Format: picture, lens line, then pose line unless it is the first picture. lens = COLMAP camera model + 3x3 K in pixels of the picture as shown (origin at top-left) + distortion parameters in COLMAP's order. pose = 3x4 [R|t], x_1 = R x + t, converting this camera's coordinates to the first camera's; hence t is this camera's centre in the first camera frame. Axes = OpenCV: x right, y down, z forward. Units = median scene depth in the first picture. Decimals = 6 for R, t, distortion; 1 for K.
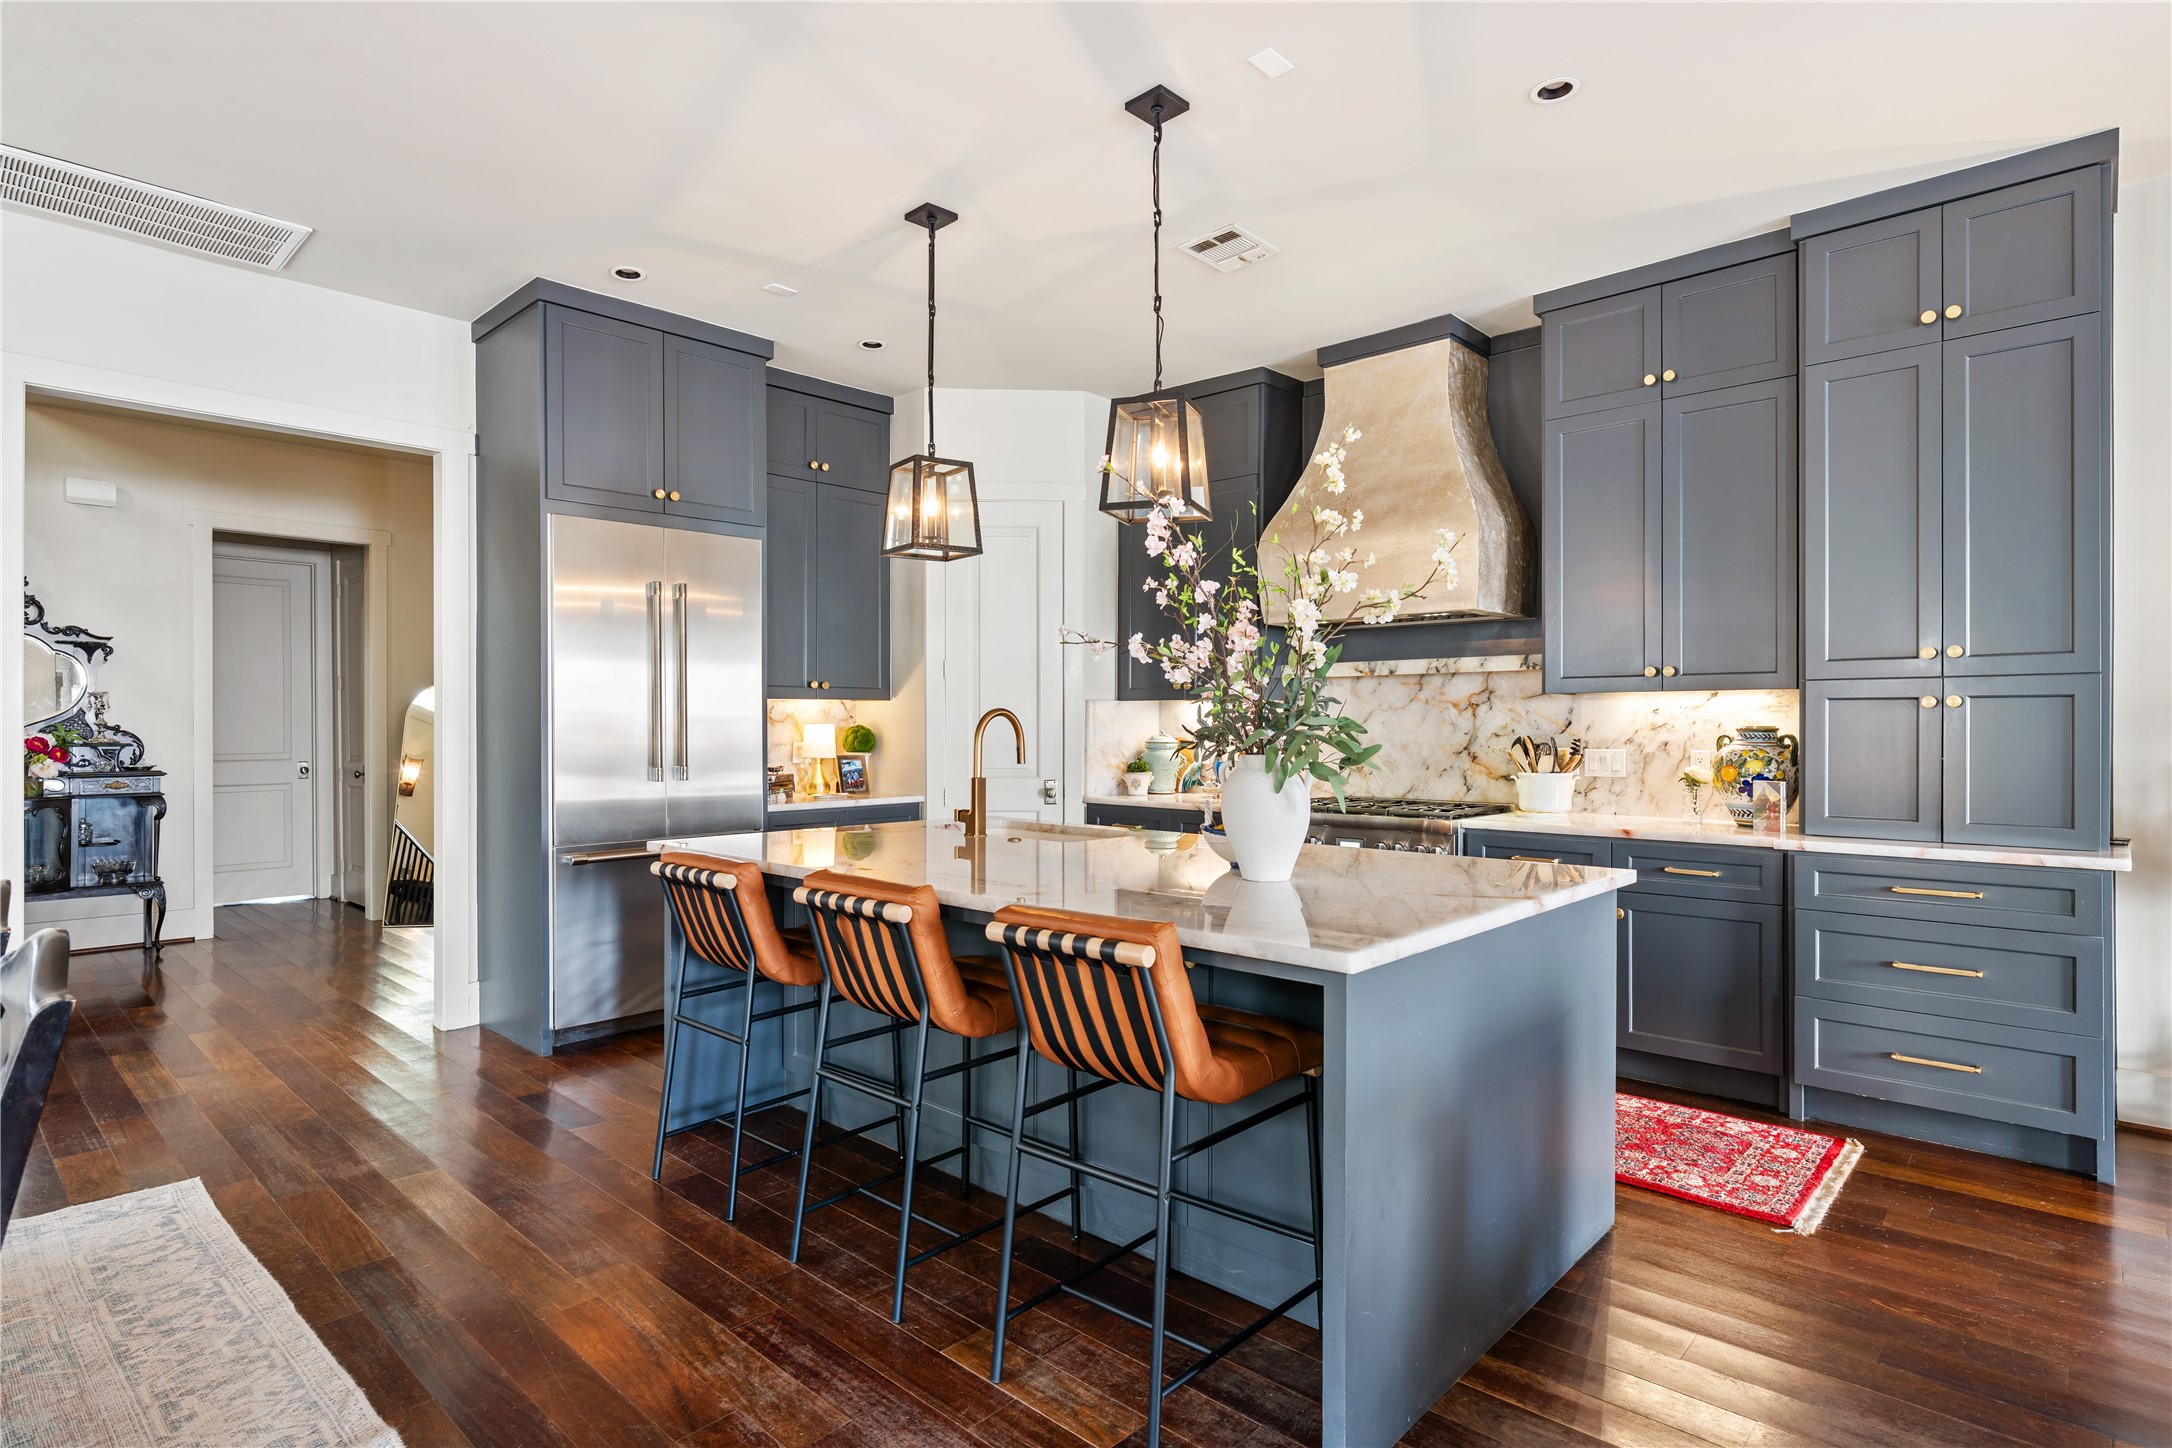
lens RADIAL K [[1112.7, 0, 1105.7], [0, 1112.7, 715.8], [0, 0, 1]] dist [-0.005390, -0.000312]
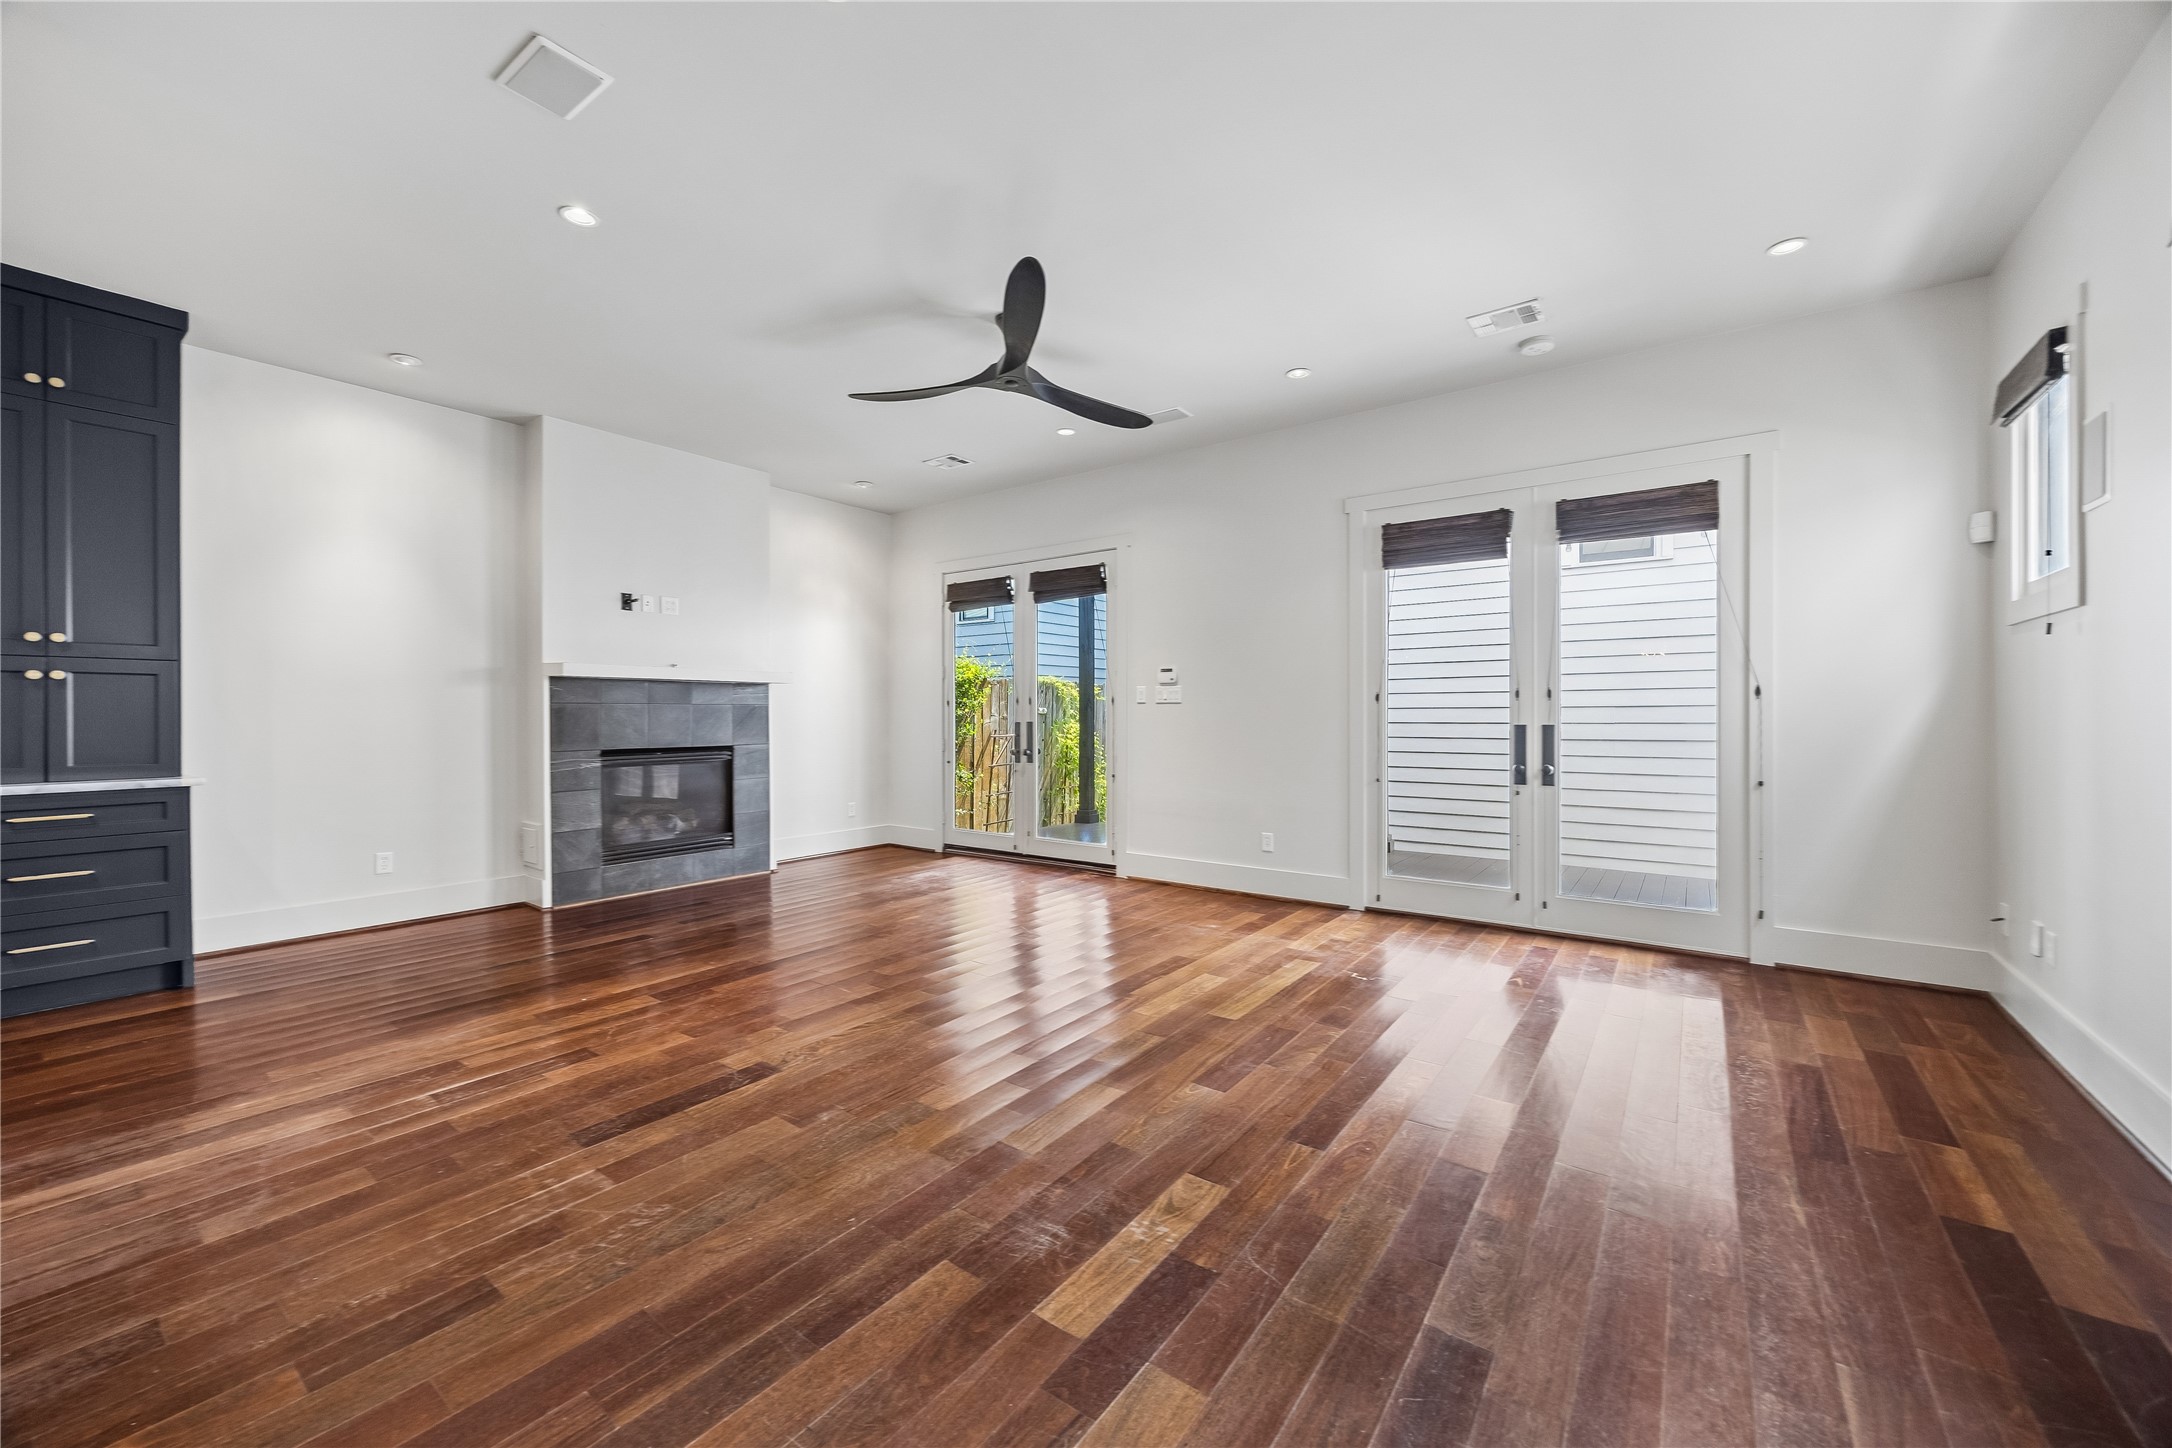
lens RADIAL K [[836.2, 0, 1086.2], [0, 836.2, 713.5], [0, 0, 1]] dist [0.003273, -0.001026]
pose [[-0.104158, 0.004256, 0.994552, -0.263545], [-0.003609, 0.999983, -0.004657, 0.024079], [-0.994554, -0.004074, -0.104141, -0.093574]]
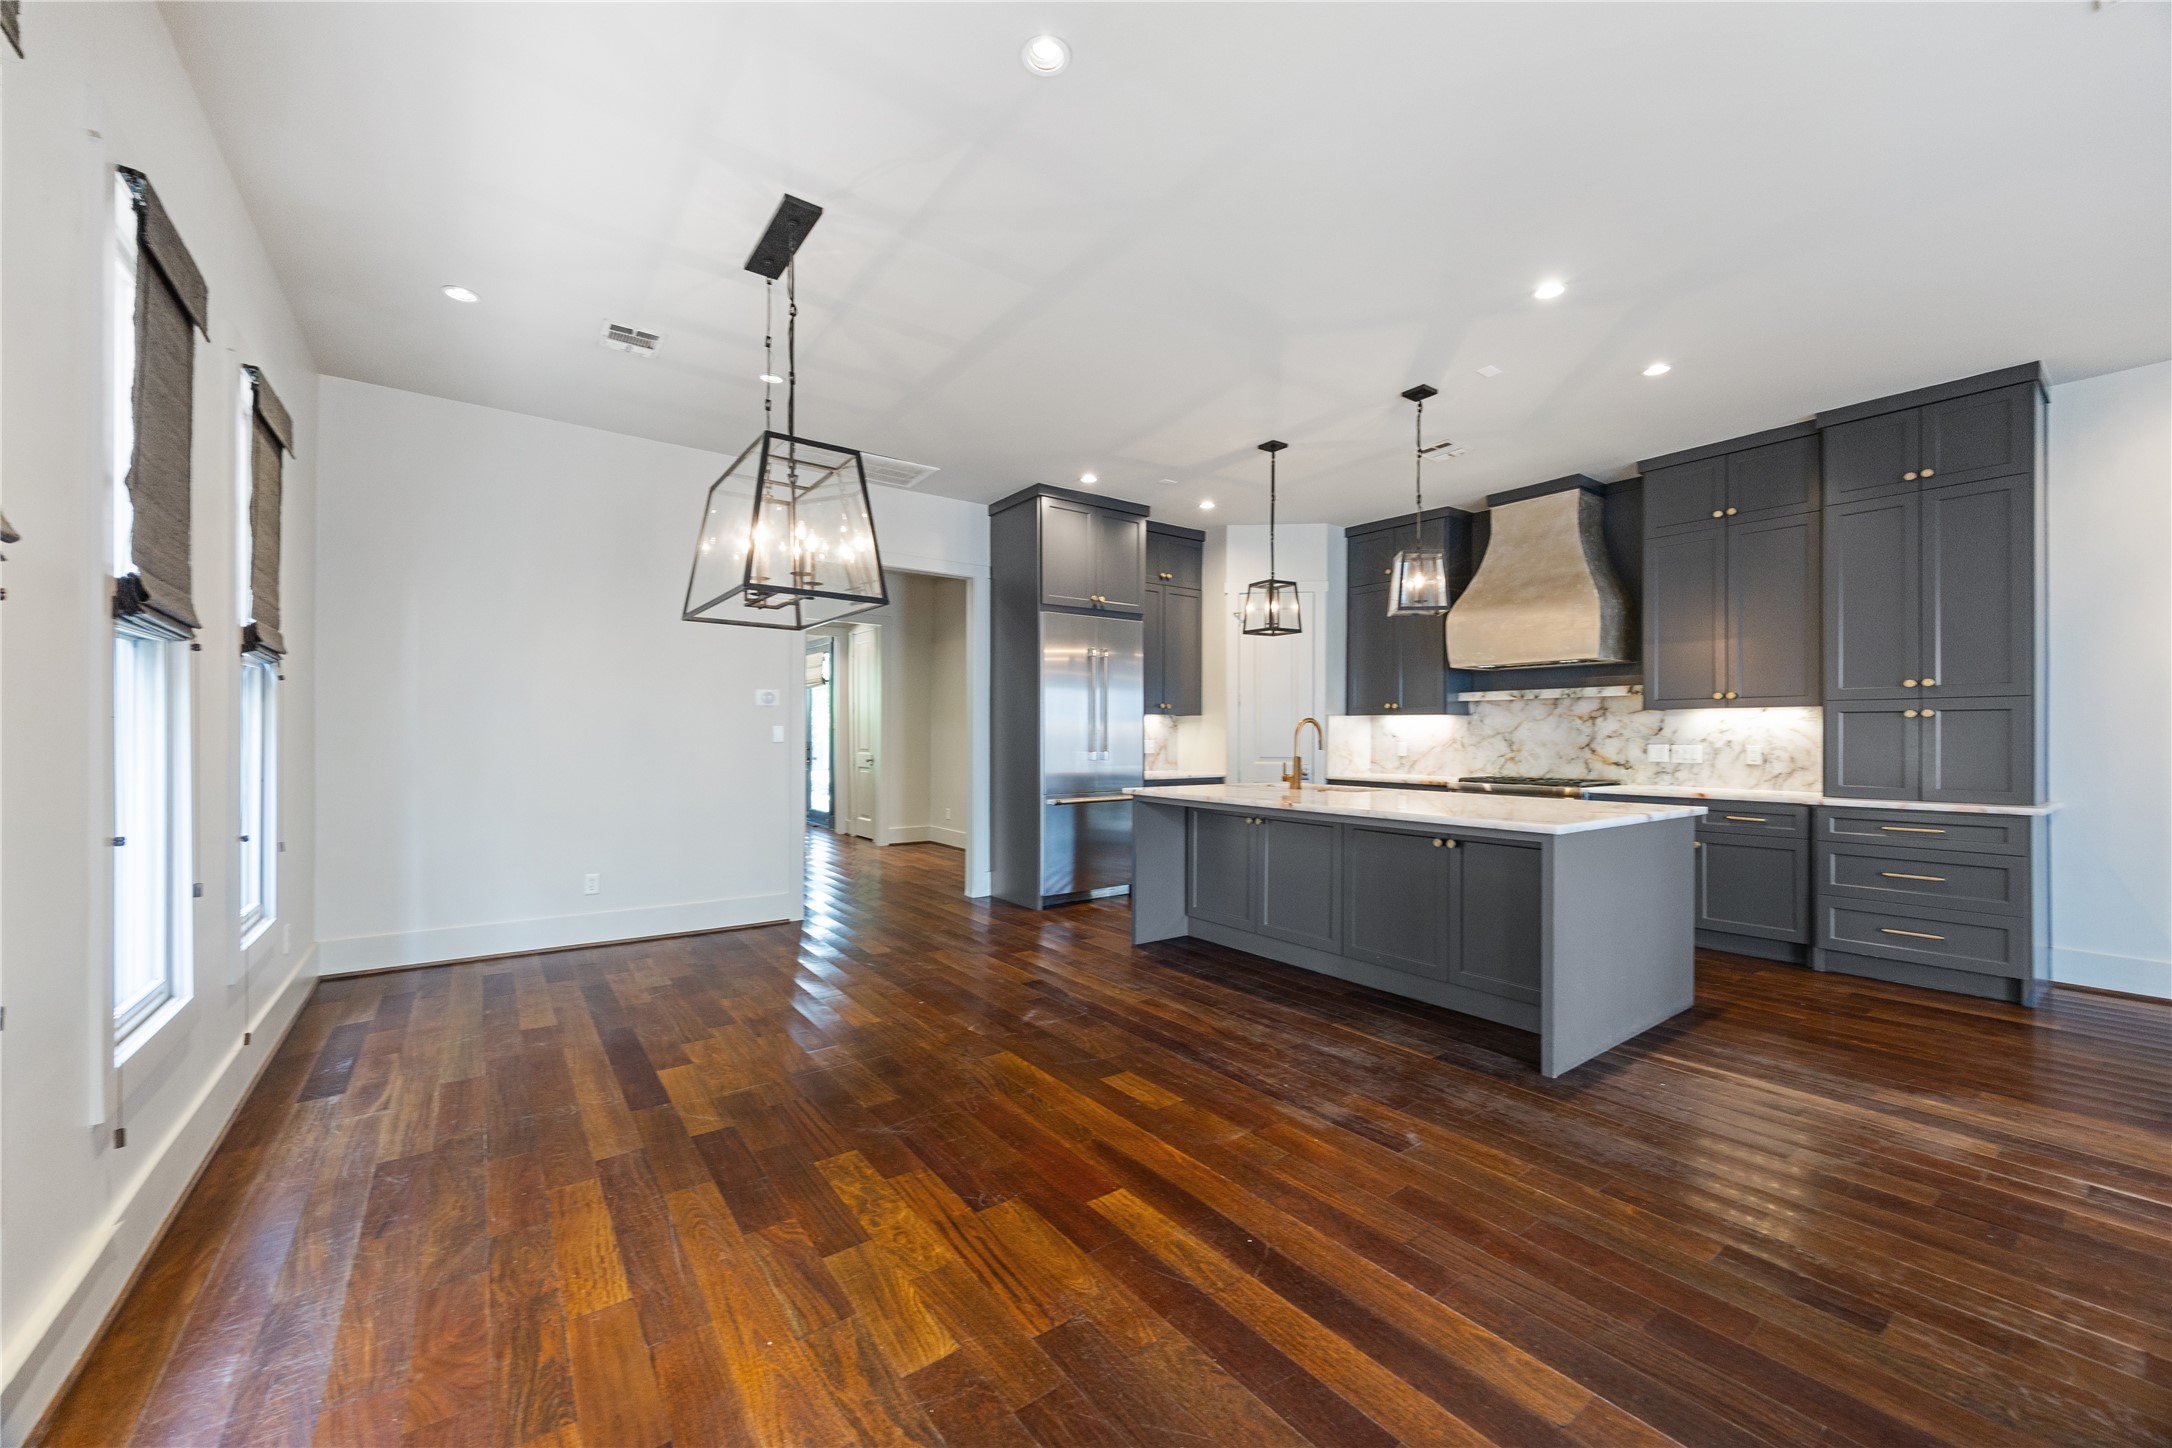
lens RADIAL K [[836.2, 0, 1103.9], [0, 836.2, 725.7], [0, 0, 1]] dist [0.003273, -0.001026]
pose [[0.983117, 0.002924, -0.182952, -0.141626], [-0.004211, 0.999969, -0.006646, 0.013247], [0.182927, 0.007305, 0.983099, -0.309317]]
